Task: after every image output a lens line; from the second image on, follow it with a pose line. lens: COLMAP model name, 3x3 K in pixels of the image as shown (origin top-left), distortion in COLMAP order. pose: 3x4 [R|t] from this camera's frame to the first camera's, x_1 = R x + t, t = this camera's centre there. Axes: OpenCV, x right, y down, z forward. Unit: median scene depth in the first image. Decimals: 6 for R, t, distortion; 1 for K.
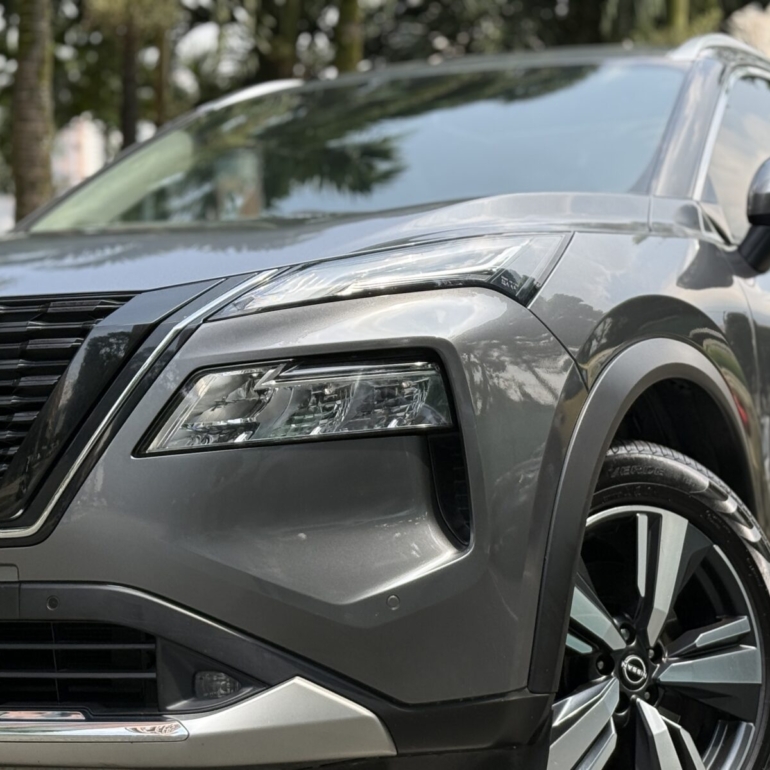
lens RADIAL K [[2214.5, 0, 385.0], [0, 2214.5, 385.0], [0, 0, 1]] dist [0.158622, 0.965402]
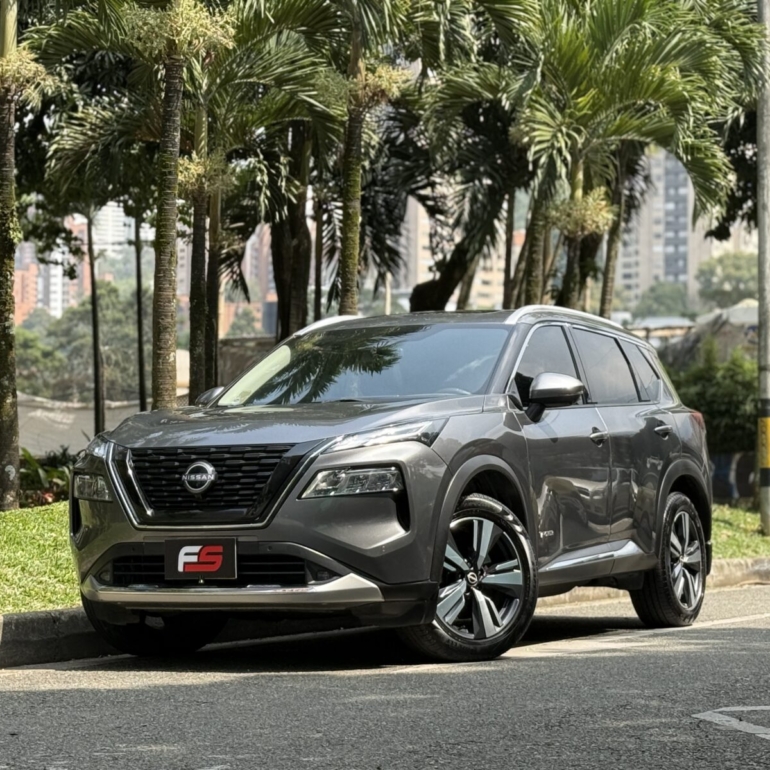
lens RADIAL K [[2214.5, 0, 385.0], [0, 2214.5, 385.0], [0, 0, 1]] dist [0.158622, 0.965402]
pose [[0.999971, 0.003194, 0.006925, -0.014280], [-0.003122, 0.999941, -0.010397, -0.082860], [-0.006958, 0.010375, 0.999922, -1.801287]]
